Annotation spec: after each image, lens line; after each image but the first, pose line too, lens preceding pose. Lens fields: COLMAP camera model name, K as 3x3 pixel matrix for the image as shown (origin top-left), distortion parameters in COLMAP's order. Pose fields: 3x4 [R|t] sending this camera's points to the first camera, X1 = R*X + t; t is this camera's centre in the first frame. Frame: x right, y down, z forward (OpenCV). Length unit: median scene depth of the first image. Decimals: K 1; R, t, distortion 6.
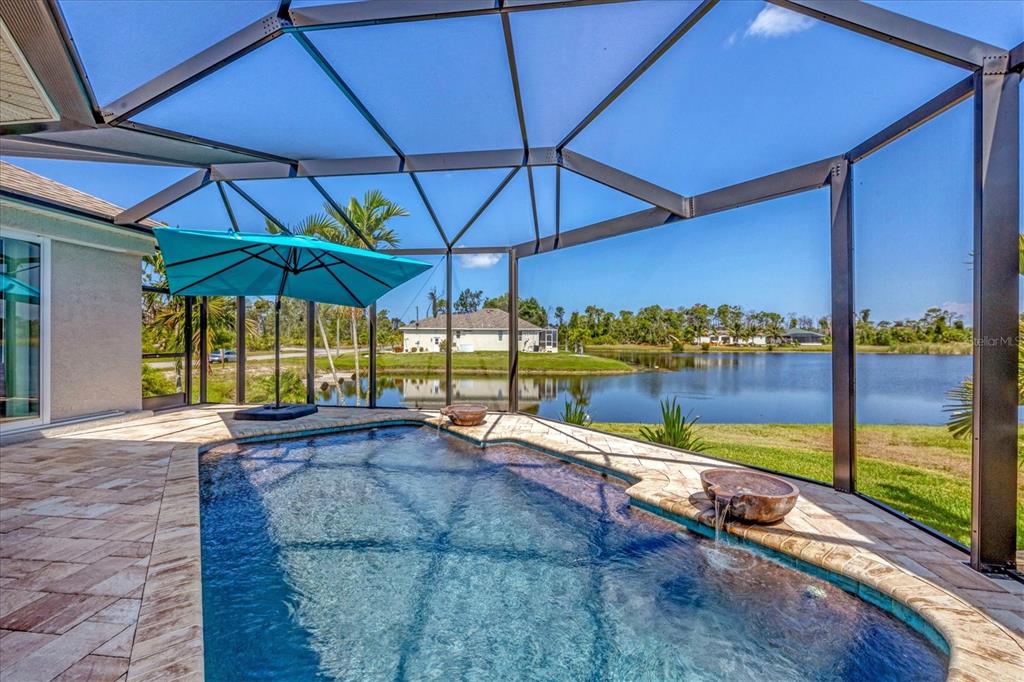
lens RADIAL K [[409.3, 0, 512.0], [0, 409.3, 341.0], [0, 0, 1]] dist [-0.001936, -0.000151]
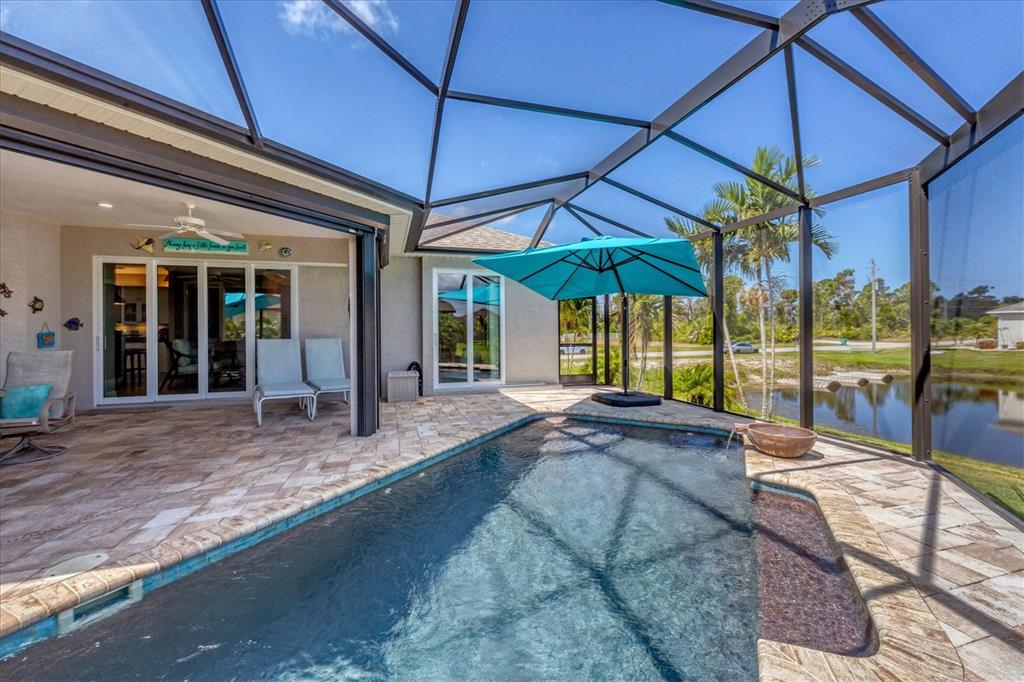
lens RADIAL K [[417.7, 0, 513.9], [0, 417.7, 332.0], [0, 0, 1]] dist [-0.000561, -0.000038]
pose [[0.393818, -0.005668, -0.919171, 0.049241], [0.004499, 0.999981, -0.004238, -0.000181], [0.919177, -0.002467, 0.393836, 0.042012]]
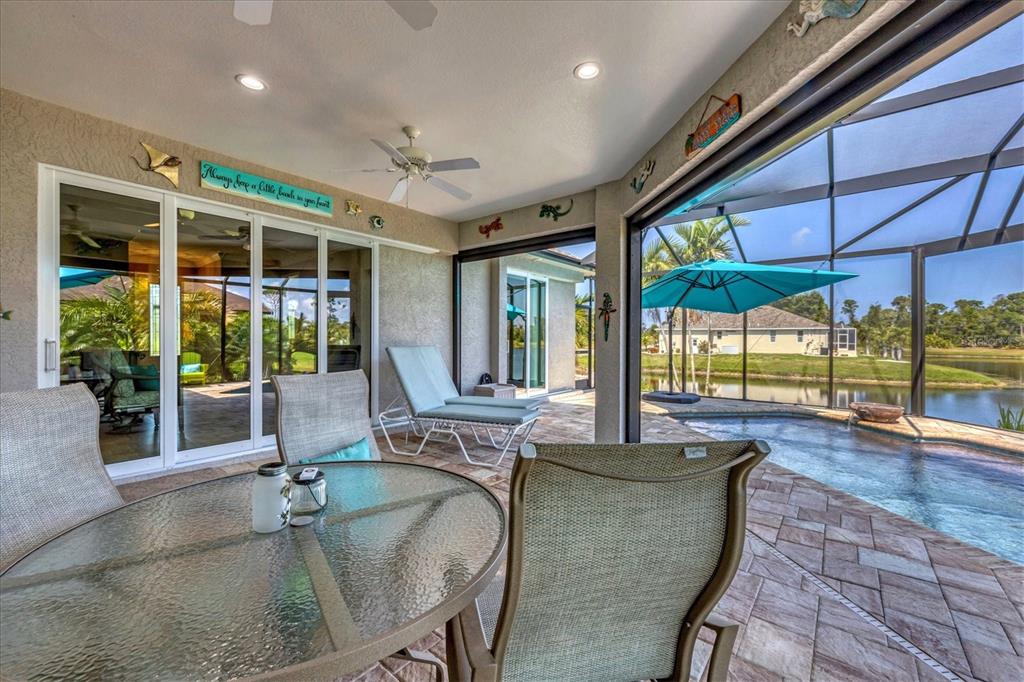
lens RADIAL K [[409.3, 0, 512.0], [0, 409.3, 341.0], [0, 0, 1]] dist [-0.001936, -0.000151]
pose [[0.847228, 0.000629, -0.531229, -0.045688], [-0.001952, 0.999996, -0.001929, 0.000069], [0.531226, 0.002672, 0.847226, -0.051473]]
